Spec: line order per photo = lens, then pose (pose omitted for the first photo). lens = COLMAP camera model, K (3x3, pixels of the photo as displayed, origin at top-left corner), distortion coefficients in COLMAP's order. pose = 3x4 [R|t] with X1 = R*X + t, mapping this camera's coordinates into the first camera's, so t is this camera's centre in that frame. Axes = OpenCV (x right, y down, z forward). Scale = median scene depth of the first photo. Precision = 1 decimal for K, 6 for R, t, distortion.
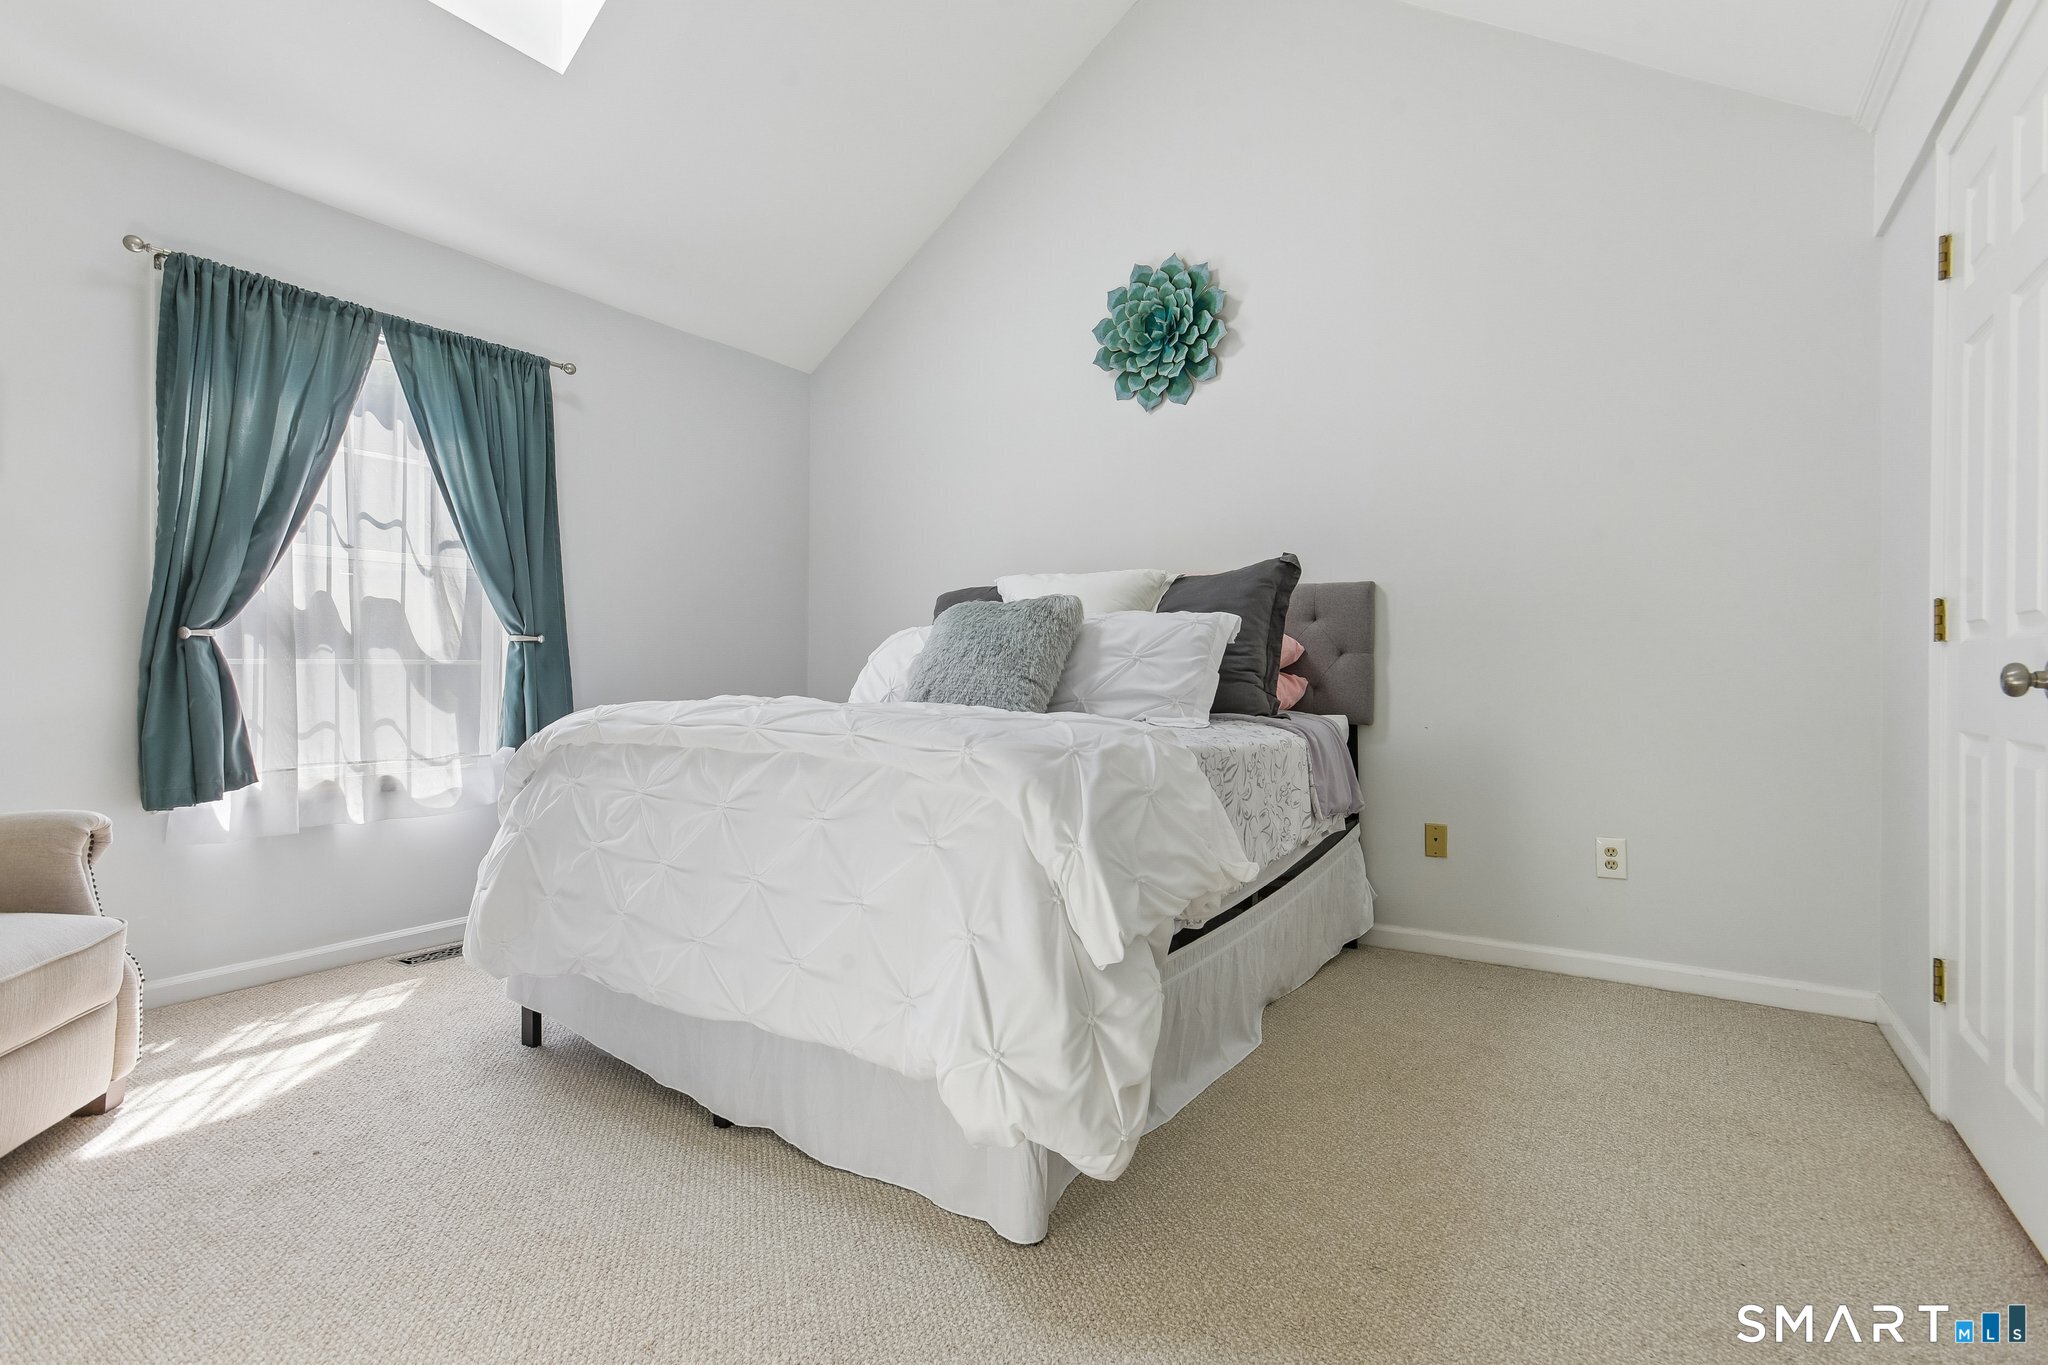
lens RADIAL K [[961.6, 0, 1021.7], [0, 961.6, 671.4], [0, 0, 1]] dist [-0.024035, 0.031474]
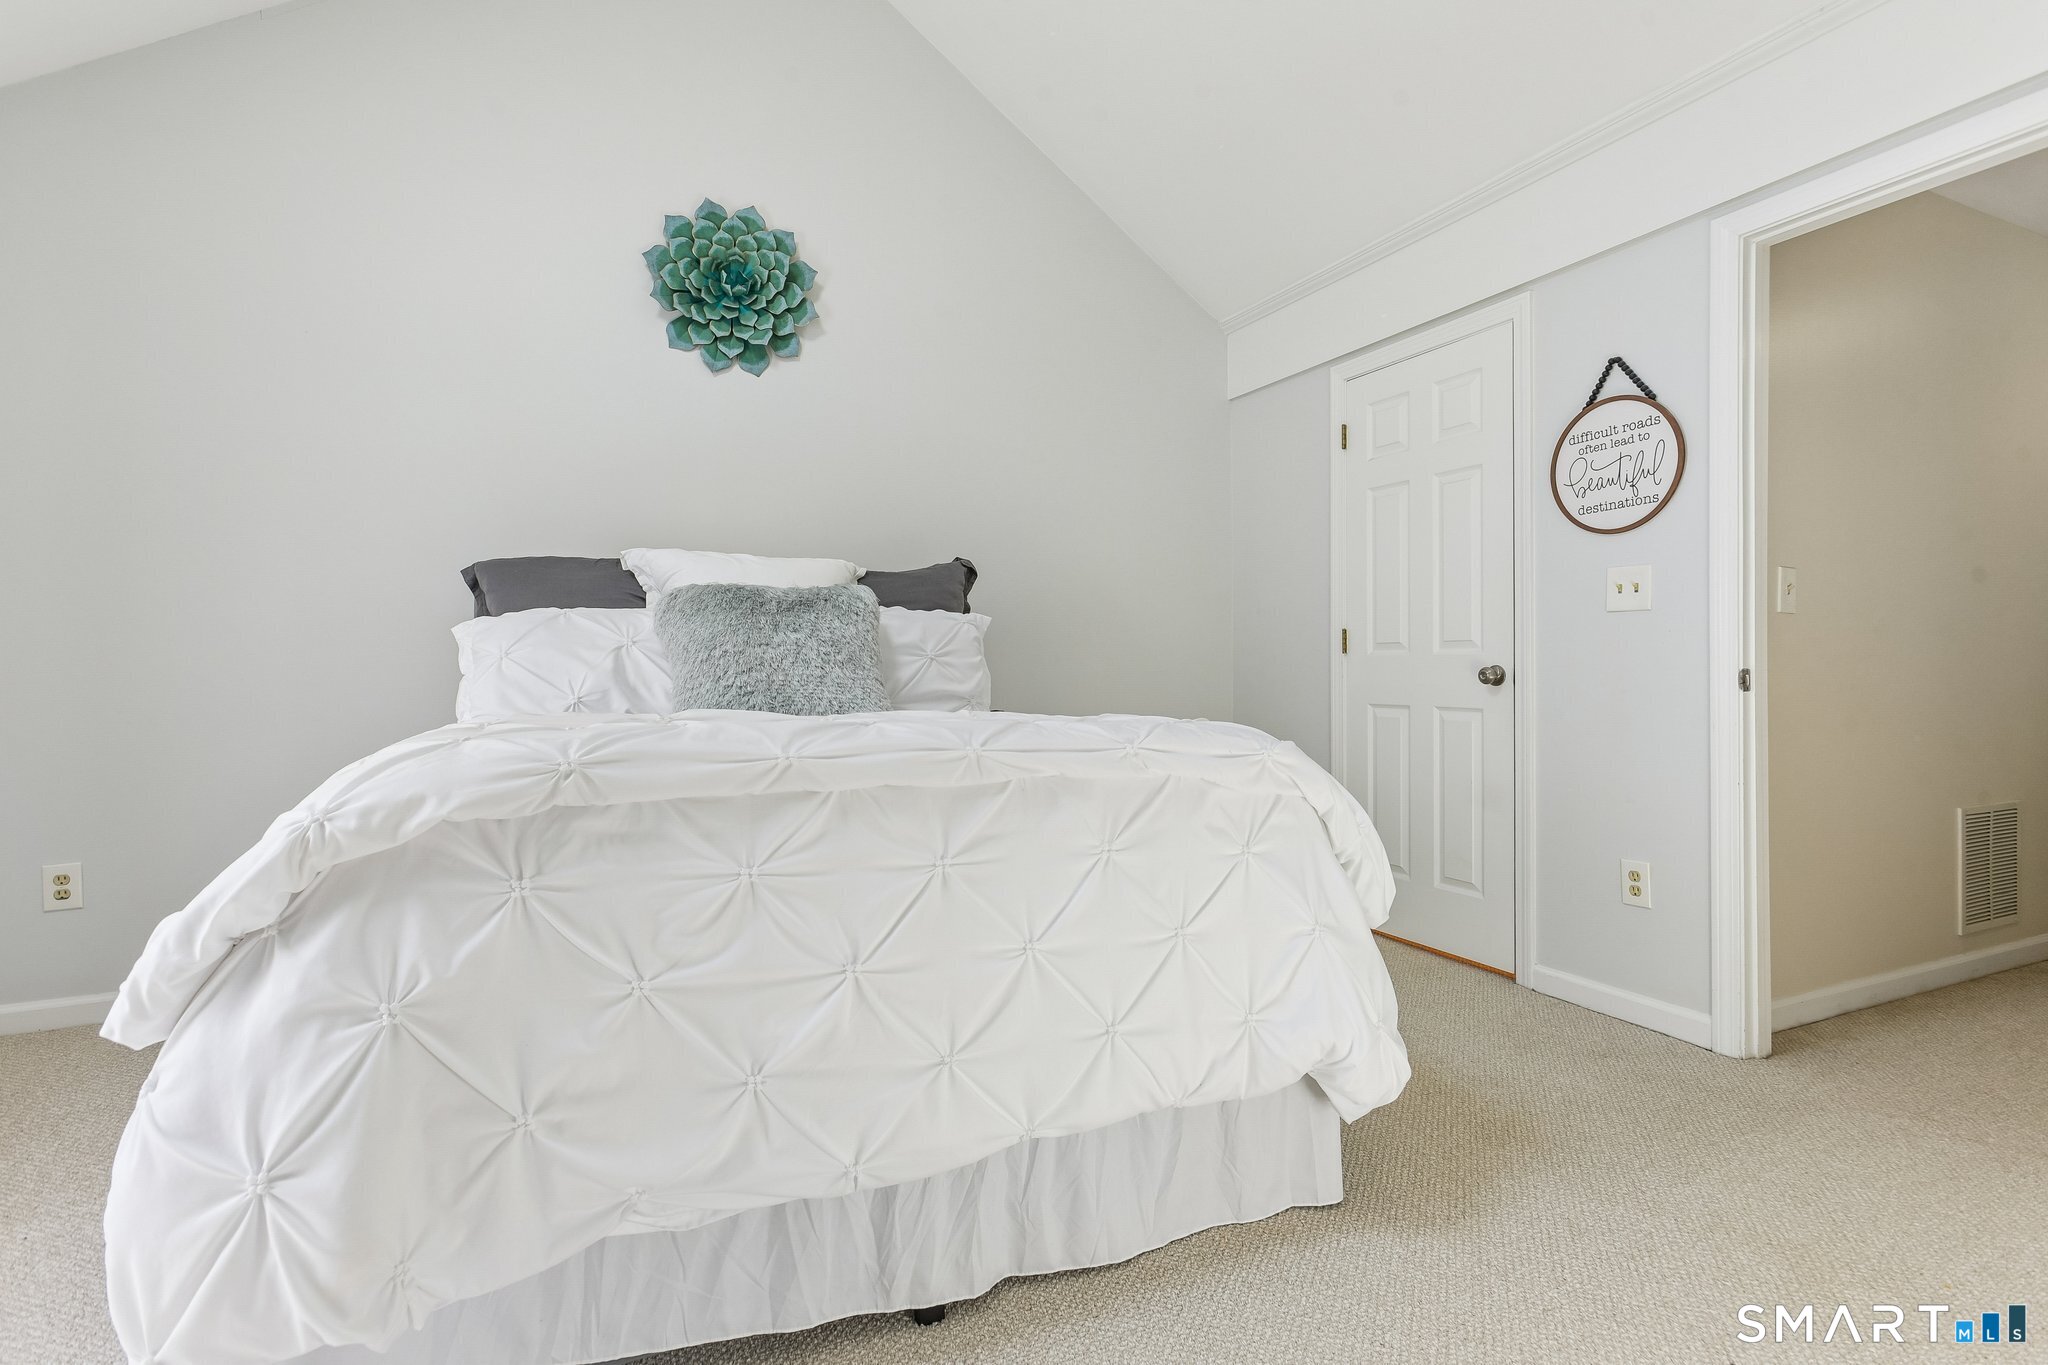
lens RADIAL K [[961.6, 0, 1021.7], [0, 961.6, 671.4], [0, 0, 1]] dist [-0.024035, 0.031474]
pose [[0.537908, -0.000975, 0.843003, -0.558801], [-0.002488, 0.999993, 0.002744, -0.002642], [-0.843000, -0.003574, 0.537901, 0.364165]]
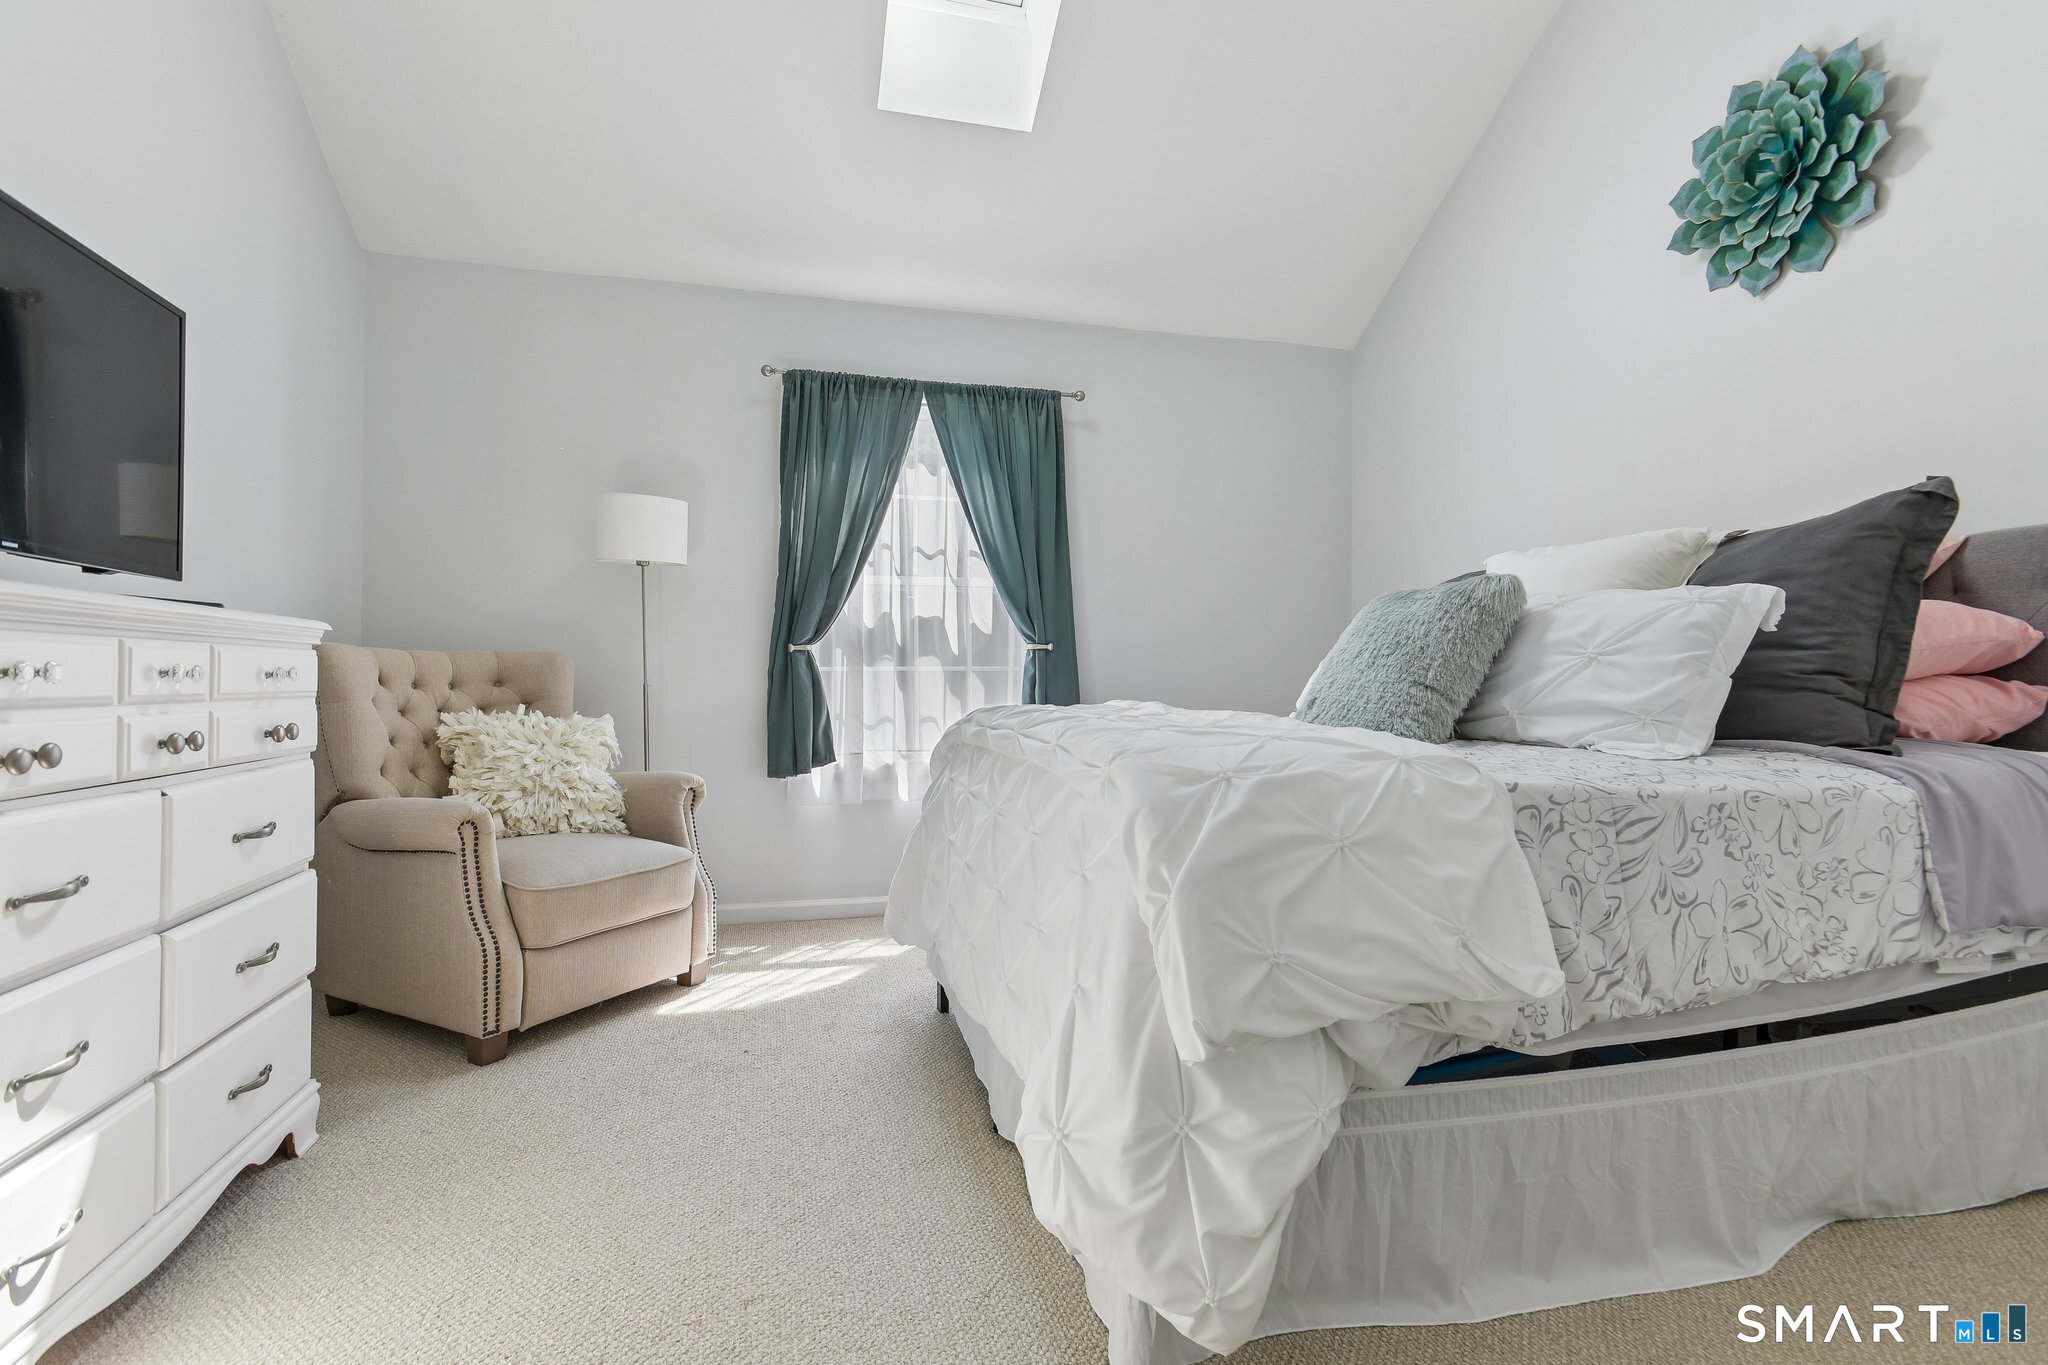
lens RADIAL K [[972.2, 0, 1027.1], [0, 972.2, 674.3], [0, 0, 1]] dist [-0.004572, 0.011019]
pose [[0.751043, -0.002623, -0.660248, 0.245538], [0.000832, 0.999995, -0.003026, 0.000986], [0.660253, 0.001723, 0.751041, 0.165956]]
